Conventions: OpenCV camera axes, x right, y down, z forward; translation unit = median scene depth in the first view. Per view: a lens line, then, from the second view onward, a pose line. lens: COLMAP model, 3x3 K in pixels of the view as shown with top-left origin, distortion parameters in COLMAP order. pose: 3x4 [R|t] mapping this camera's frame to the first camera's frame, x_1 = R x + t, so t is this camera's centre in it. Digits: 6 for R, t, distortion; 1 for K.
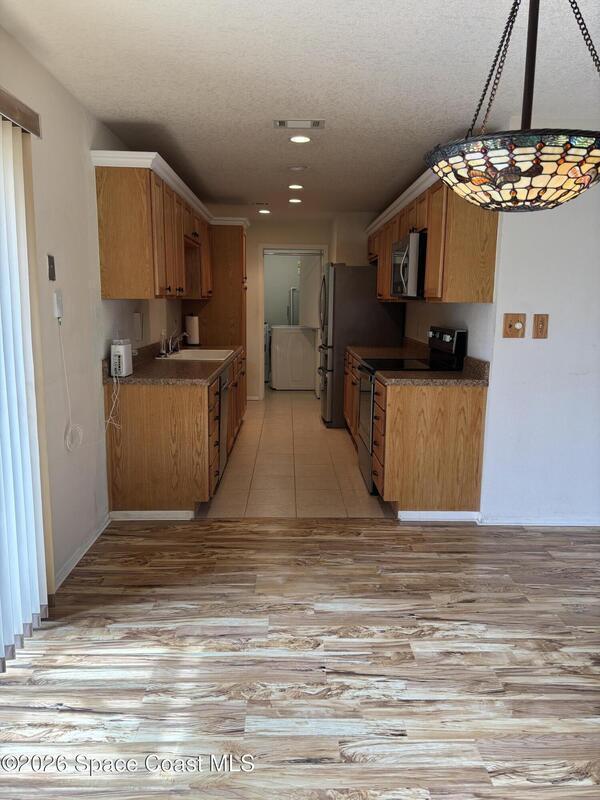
lens RADIAL K [[601.3, 0, 308.4], [0, 601.3, 394.0], [0, 0, 1]] dist [0.058368, -0.060437]
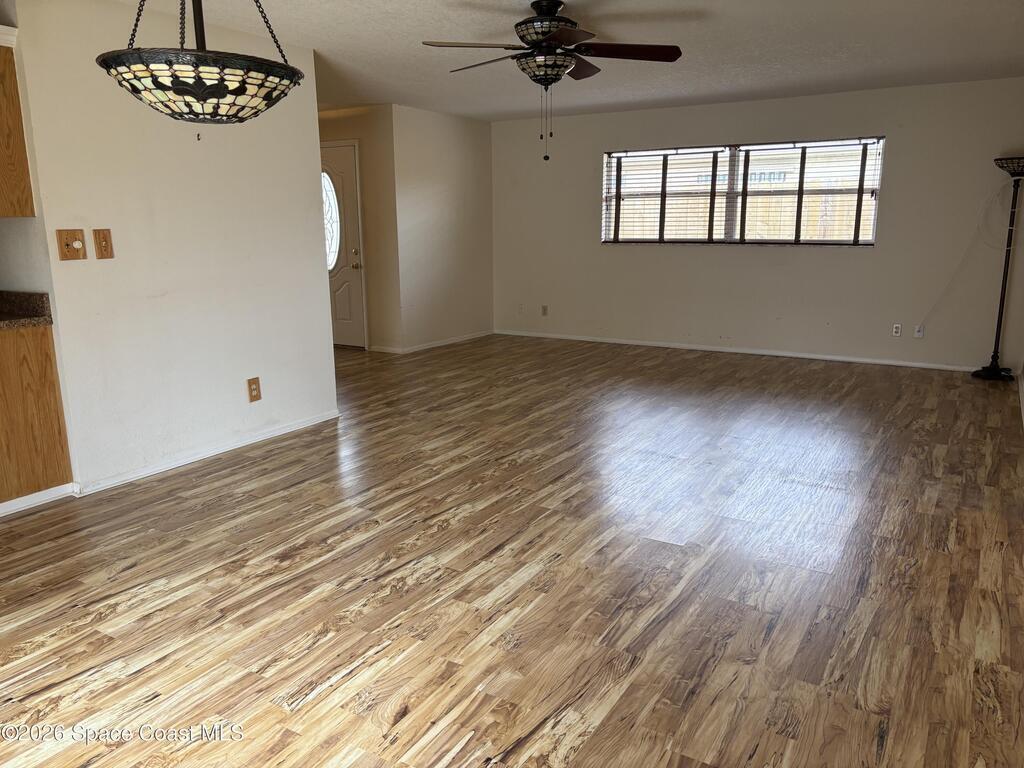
lens RADIAL K [[769.6, 0, 512.0], [0, 769.6, 384.0], [0, 0, 1]] dist [0.058368, -0.060437]
pose [[0.544654, -0.198963, 0.814718, -0.315690], [0.146966, 0.979062, 0.140848, 0.012568], [-0.825683, 0.043022, 0.562491, -0.087535]]
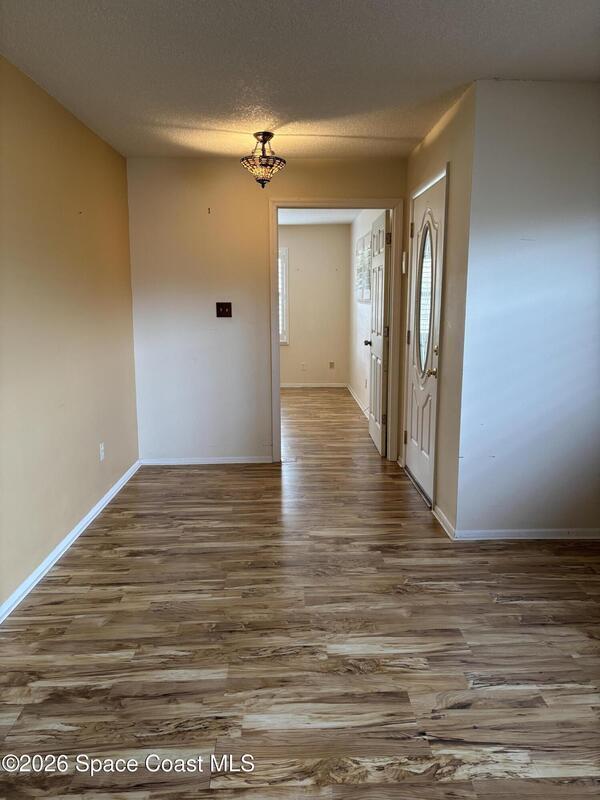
lens RADIAL K [[602.2, 0, 300.0], [0, 602.2, 400.0], [0, 0, 1]] dist [0.054347, -0.061650]
pose [[0.999772, -0.019331, -0.009089, 1.628759], [0.019460, 0.999708, 0.014354, -0.069068], [0.008809, -0.014527, 0.999856, 0.661857]]
